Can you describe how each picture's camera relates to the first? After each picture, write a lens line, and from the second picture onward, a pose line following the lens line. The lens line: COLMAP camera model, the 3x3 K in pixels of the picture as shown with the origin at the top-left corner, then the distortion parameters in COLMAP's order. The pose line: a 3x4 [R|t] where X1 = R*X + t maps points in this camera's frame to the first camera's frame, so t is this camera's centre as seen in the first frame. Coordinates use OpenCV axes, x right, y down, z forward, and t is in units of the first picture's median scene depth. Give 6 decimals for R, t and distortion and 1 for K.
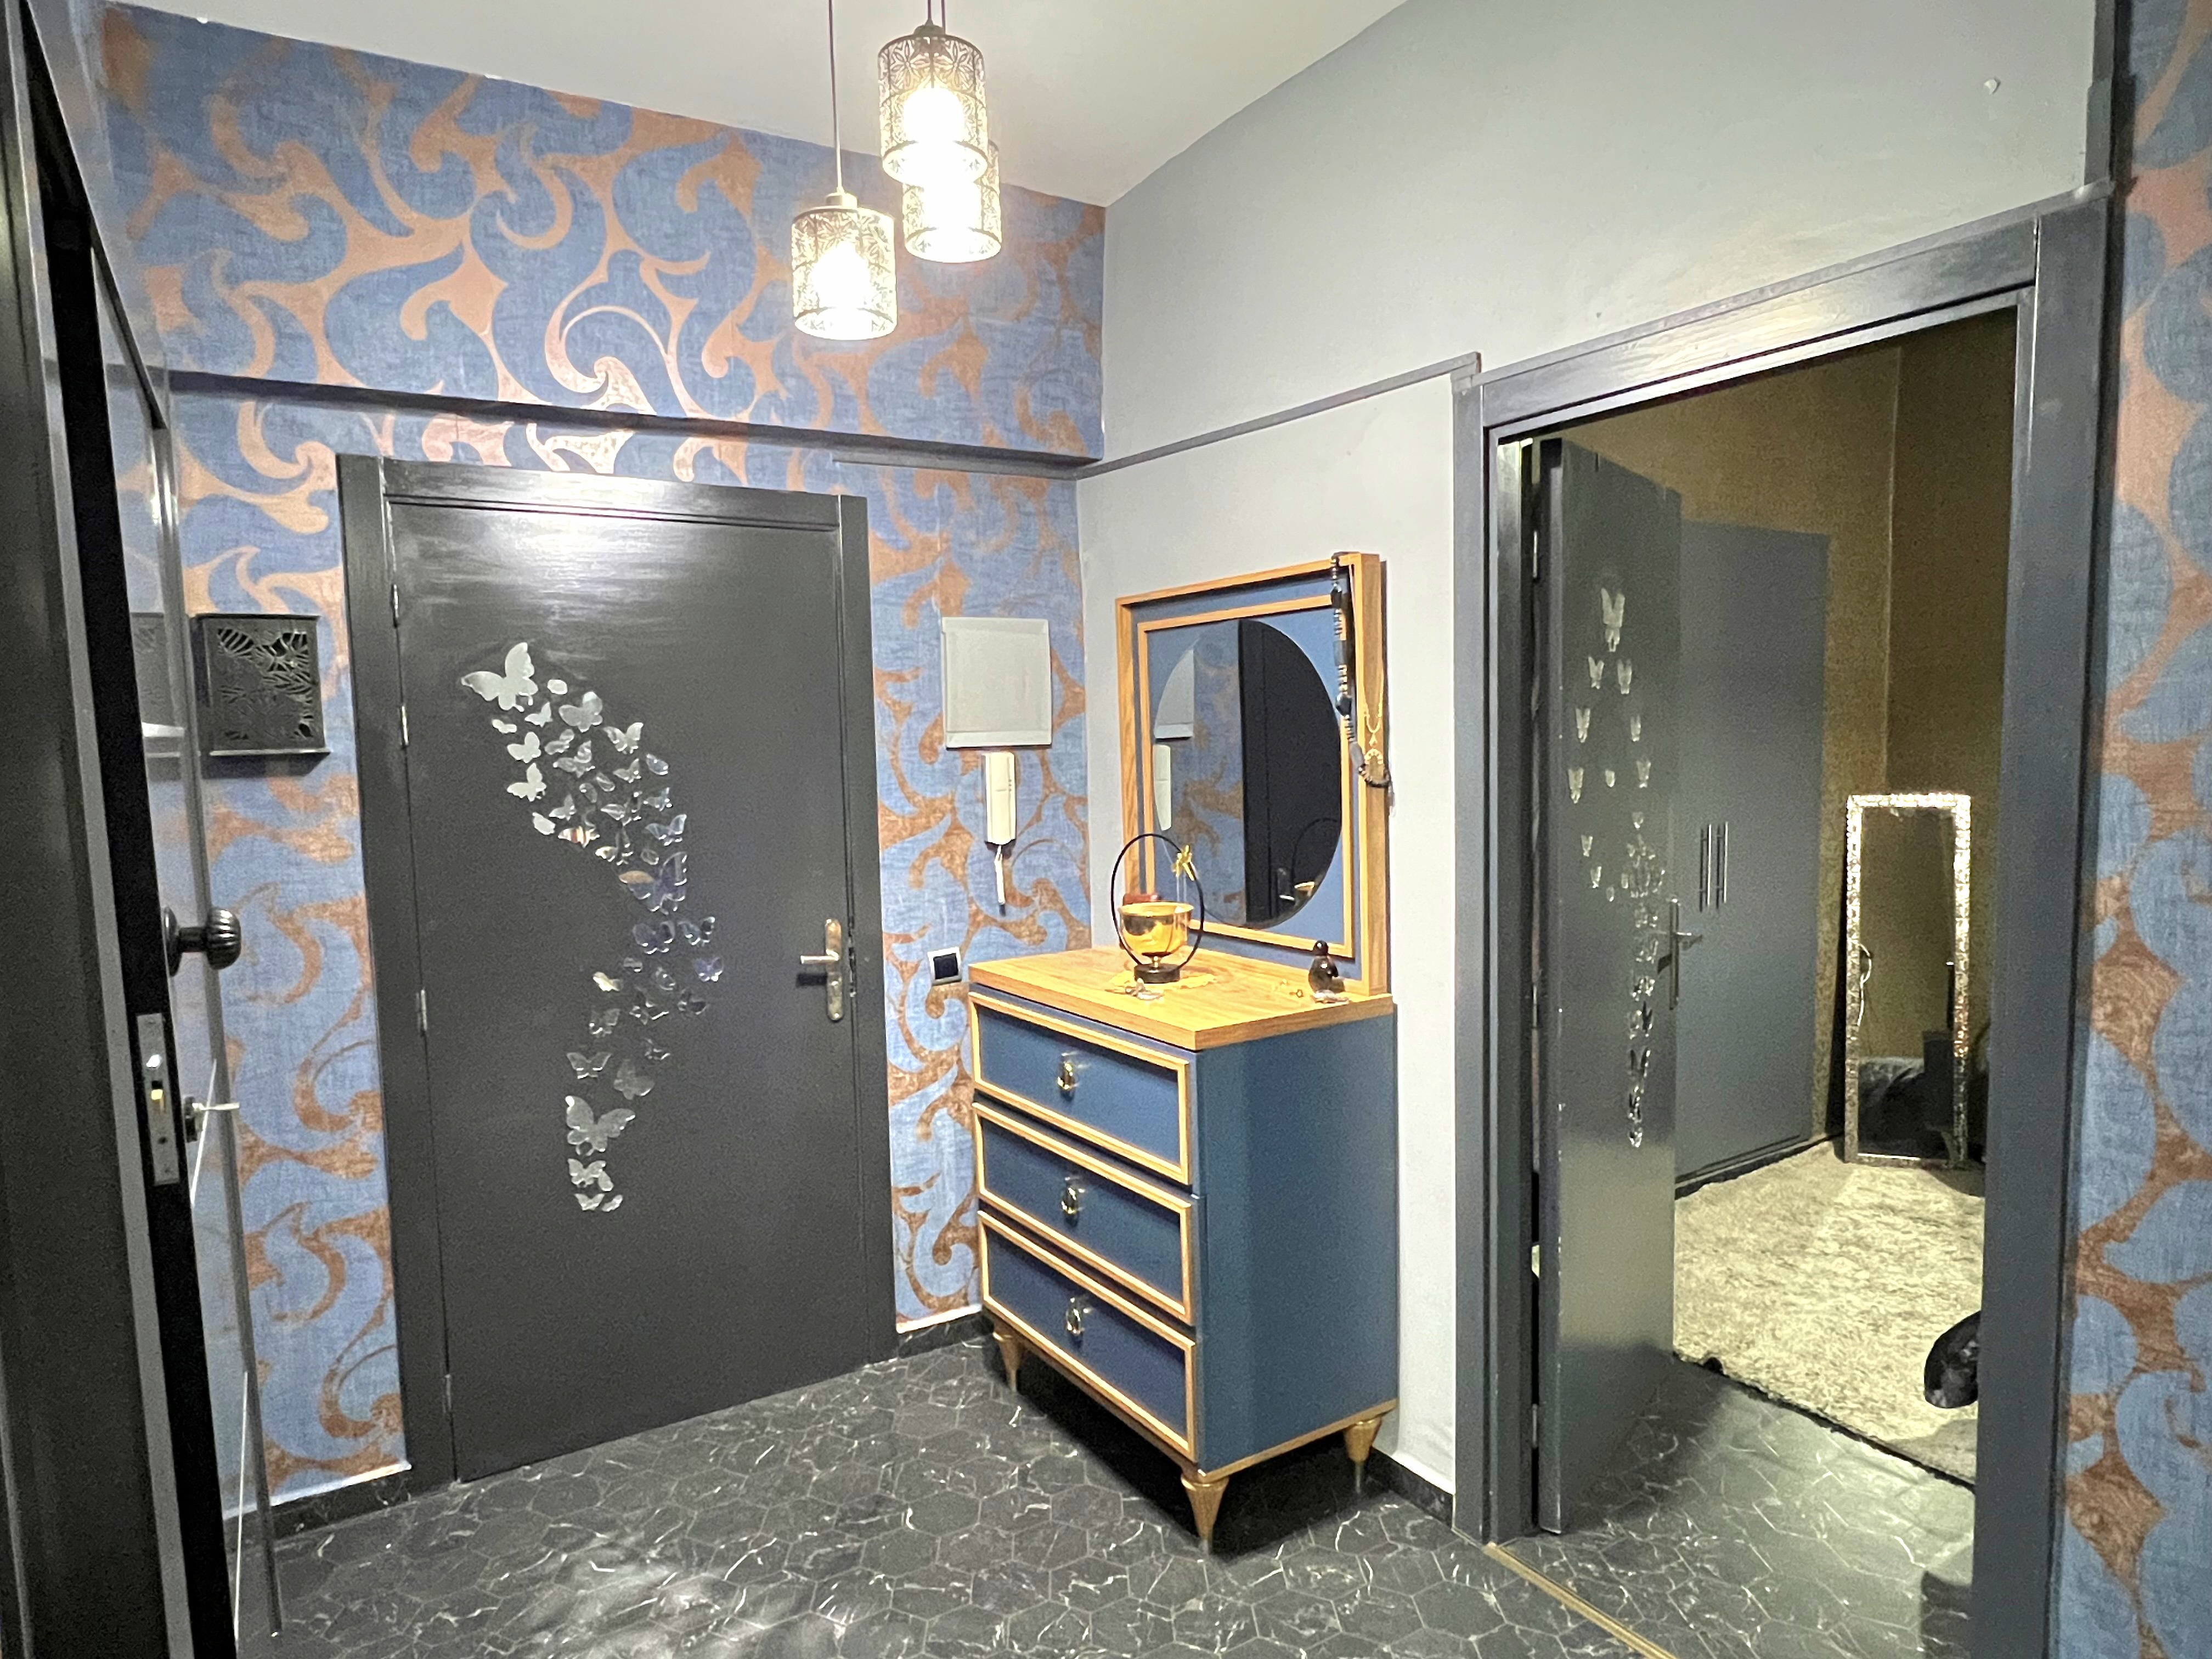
lens RADIAL K [[1348.4, 0, 1093.3], [0, 1348.4, 863.8], [0, 0, 1]] dist [-0.000579, -0.000354]
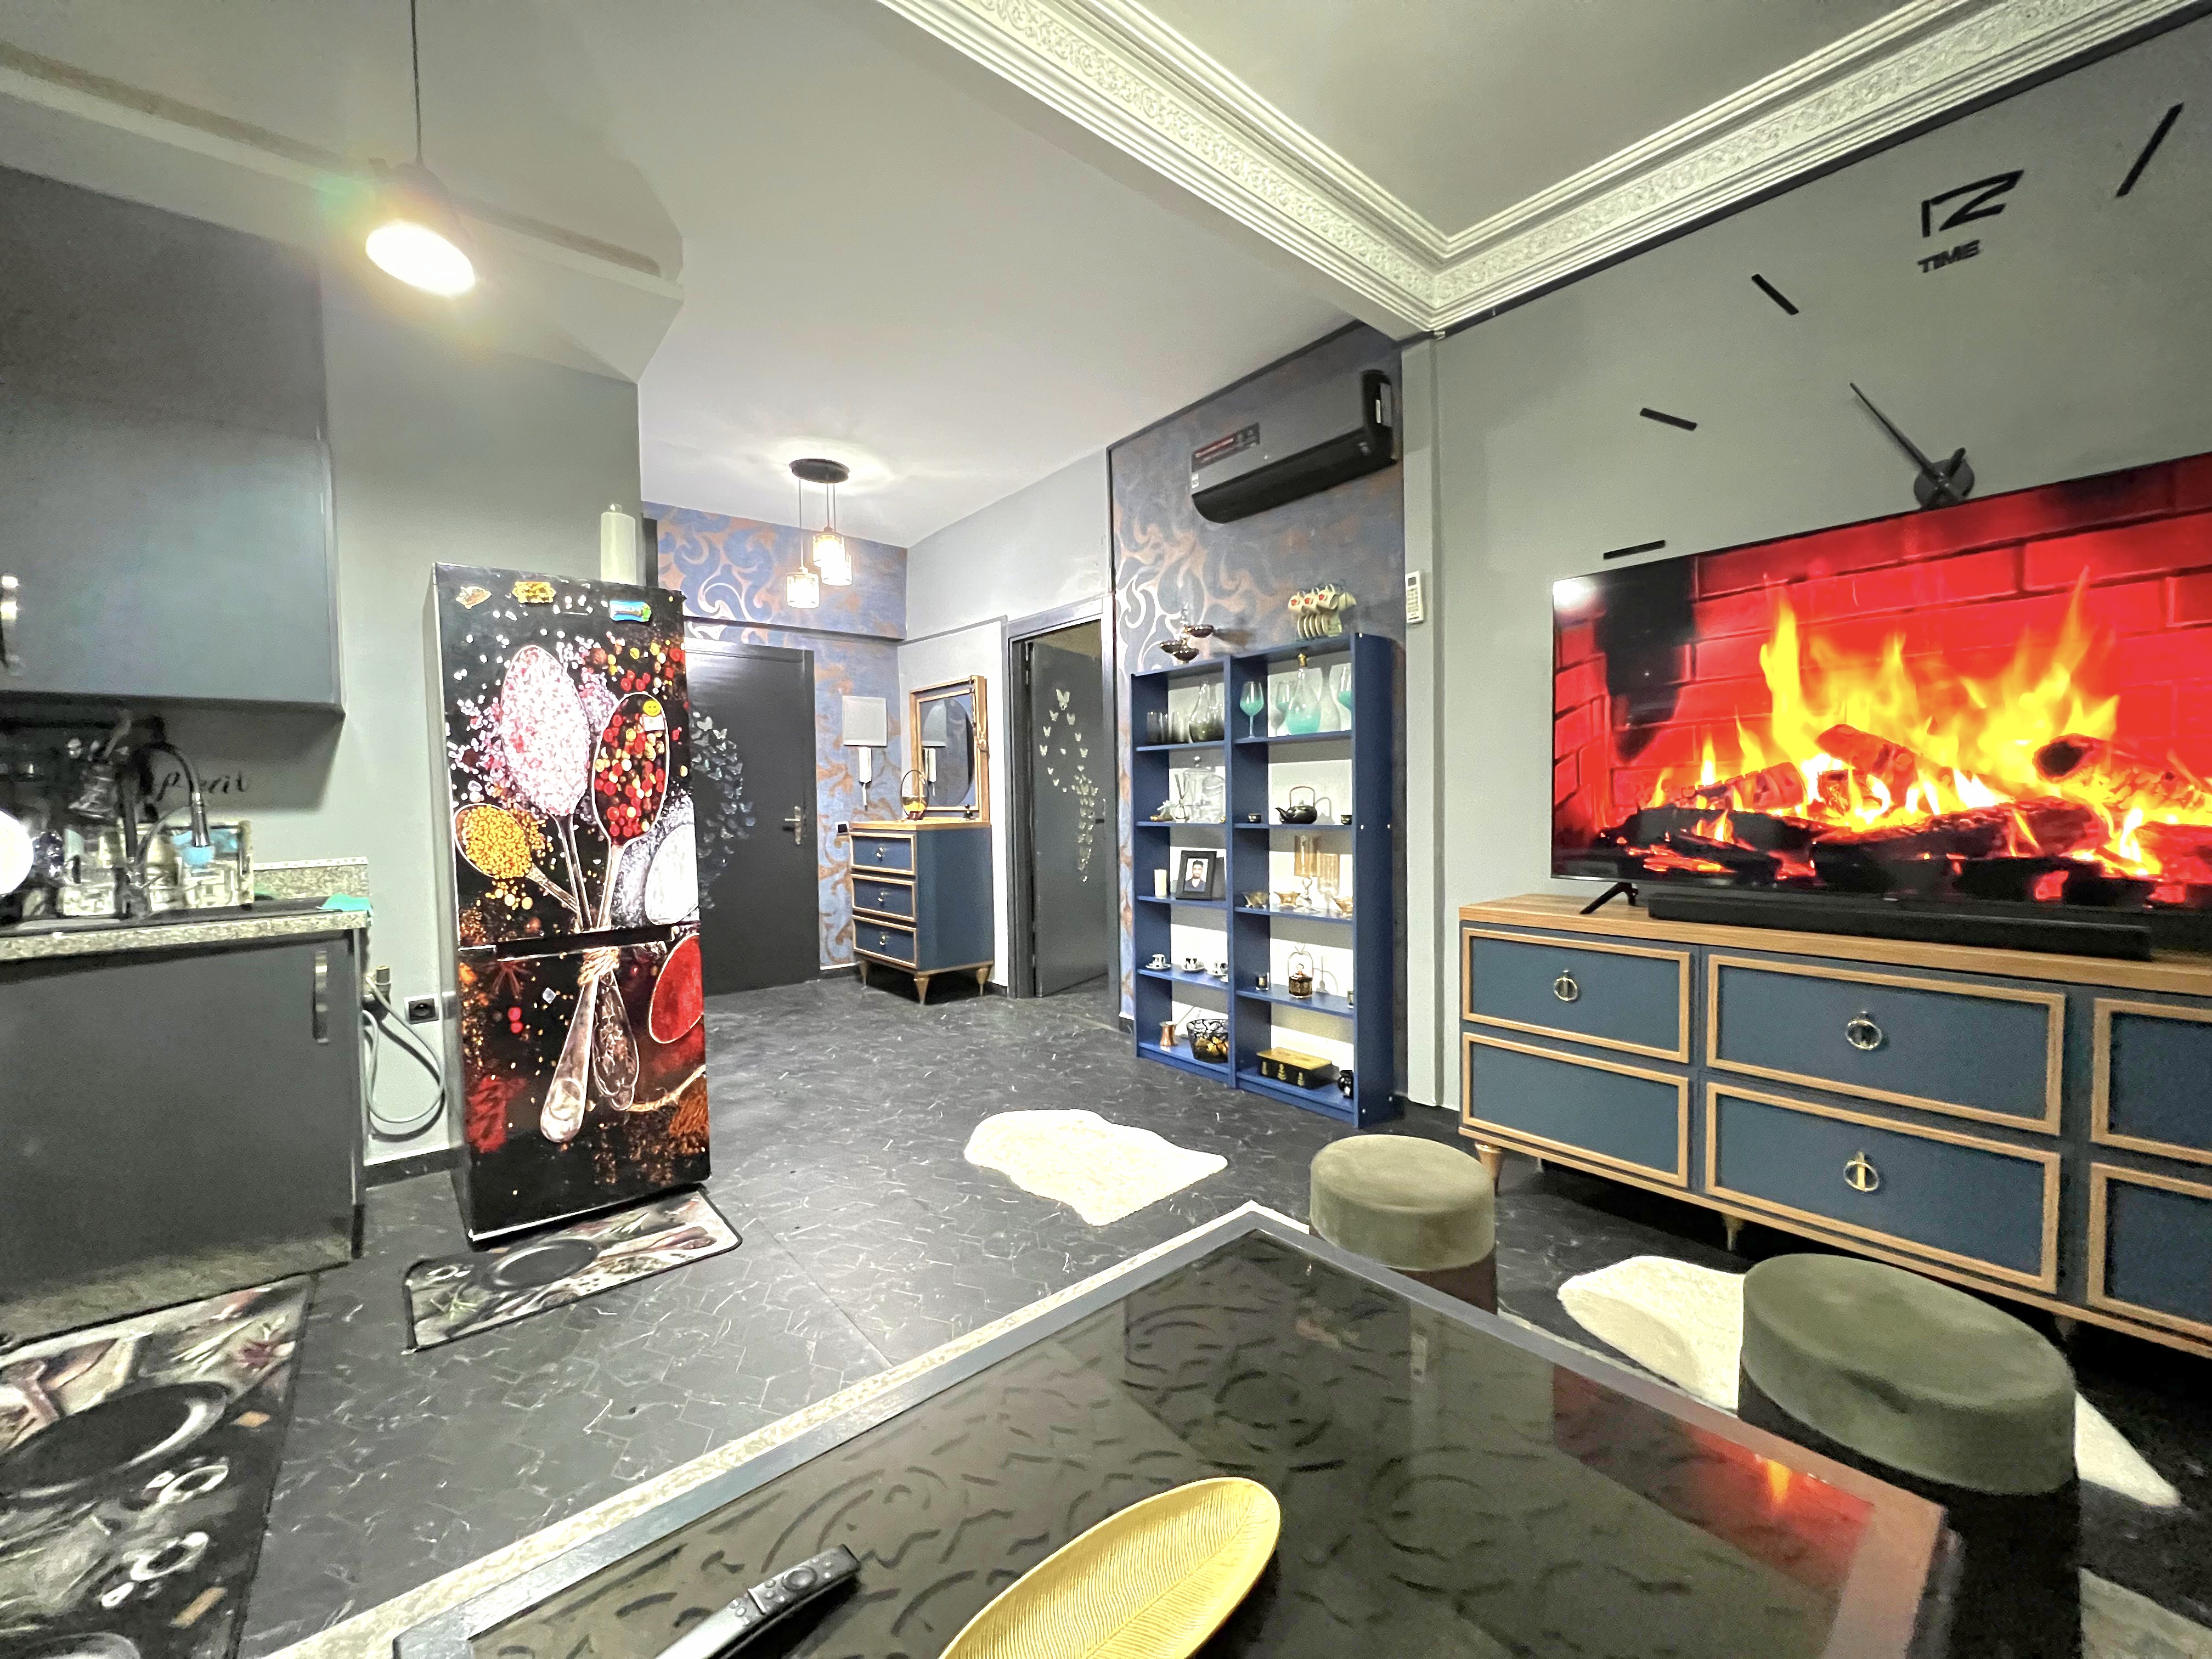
lens RADIAL K [[894.2, 0, 1106.0], [0, 894.2, 829.5], [0, 0, 1]] dist [0.001766, 0.000383]
pose [[0.991191, 0.007069, 0.132252, 0.197905], [0.001249, 0.998031, -0.062713, 0.221782], [-0.132435, 0.062325, 0.989230, -0.923389]]
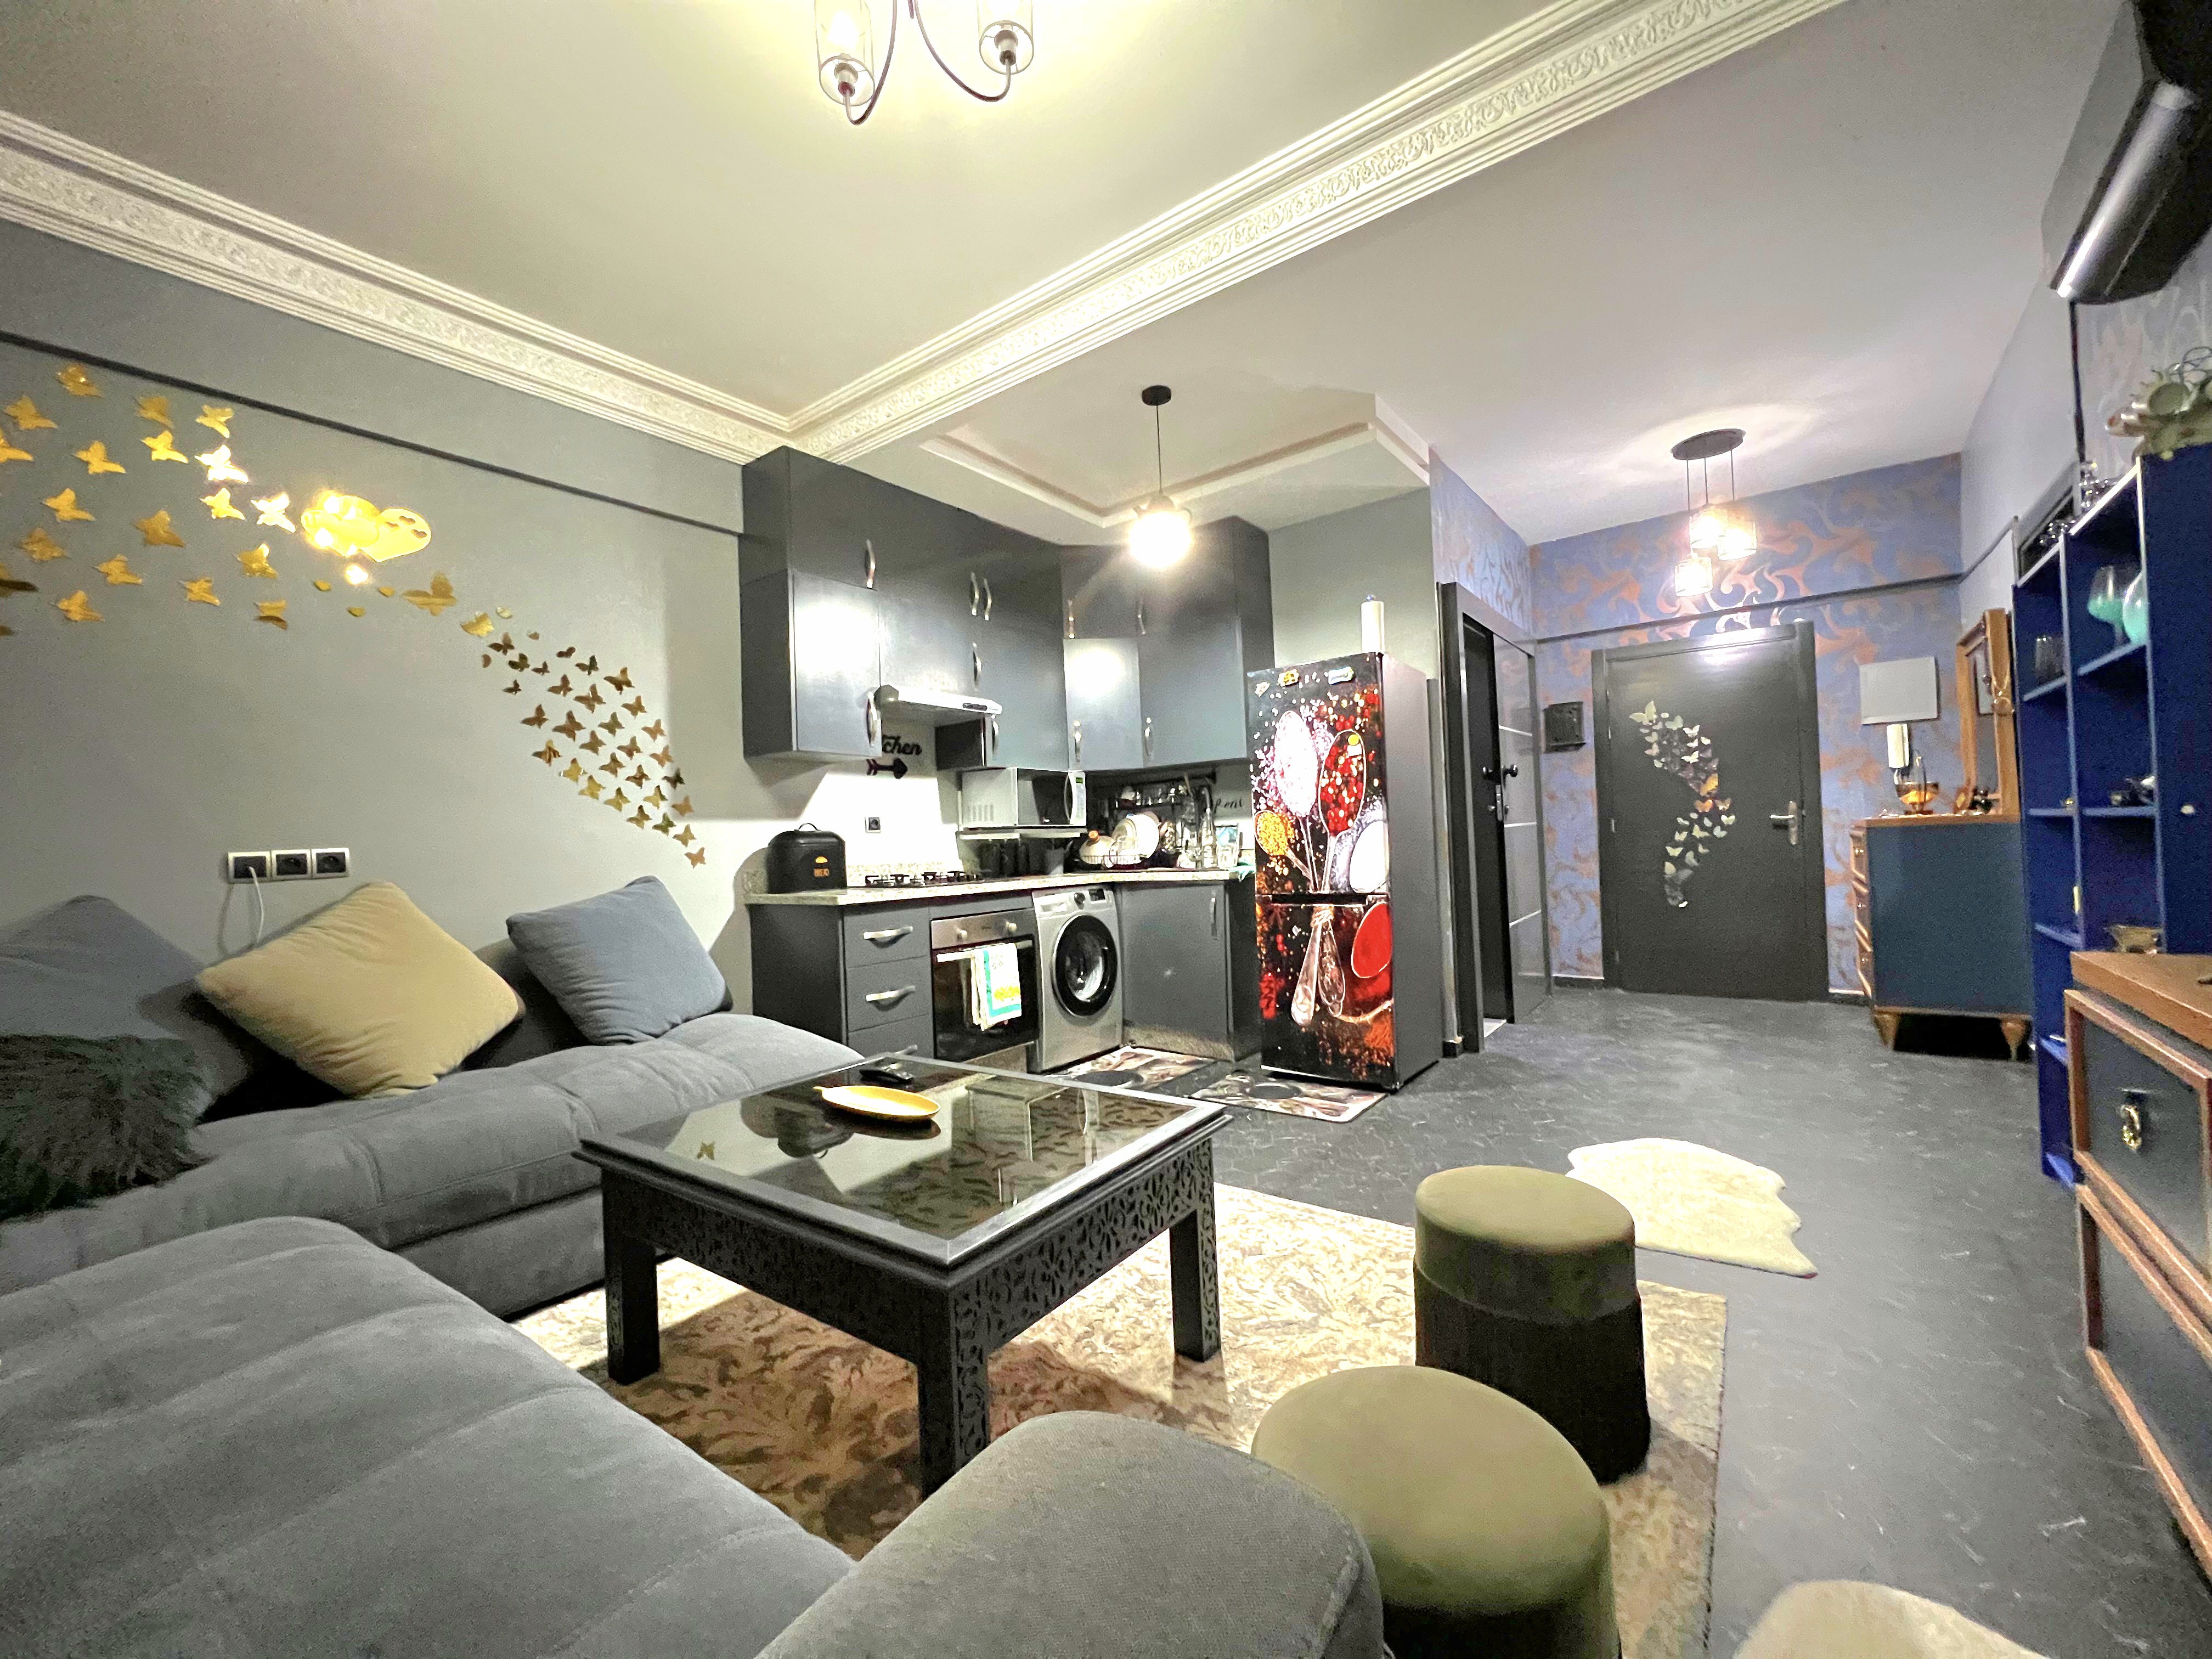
lens RADIAL K [[894.2, 0, 1106.0], [0, 894.2, 829.5], [0, 0, 1]] dist [0.001766, 0.000383]
pose [[0.350585, 0.003272, -0.936525, 0.956590], [-0.060858, 0.997960, -0.019295, 0.216960], [0.934551, 0.063760, 0.350069, -0.746055]]
